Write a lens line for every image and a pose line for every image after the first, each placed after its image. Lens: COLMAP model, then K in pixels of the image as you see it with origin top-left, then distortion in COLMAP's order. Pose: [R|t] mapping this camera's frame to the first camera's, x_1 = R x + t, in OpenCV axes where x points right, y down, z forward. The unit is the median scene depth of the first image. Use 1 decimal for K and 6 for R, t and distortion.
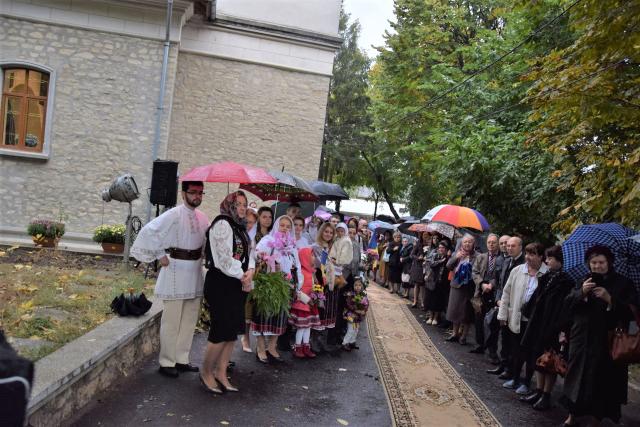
lens RADIAL K [[494.0, 0, 318.2], [0, 494.0, 227.1], [0, 0, 1]] dist [-0.135832, 0.087032]
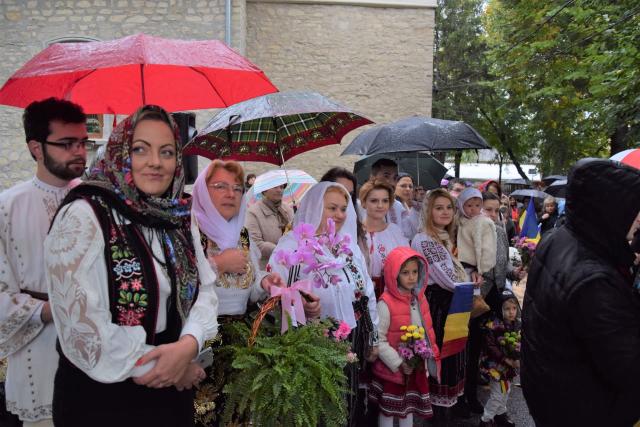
lens RADIAL K [[494.0, 0, 318.2], [0, 494.0, 227.1], [0, 0, 1]] dist [-0.135832, 0.087032]
pose [[0.968436, -0.062674, -0.241255, 0.007035], [0.074907, 0.996311, 0.041864, 0.000171], [0.237742, -0.058615, 0.969558, 0.184579]]
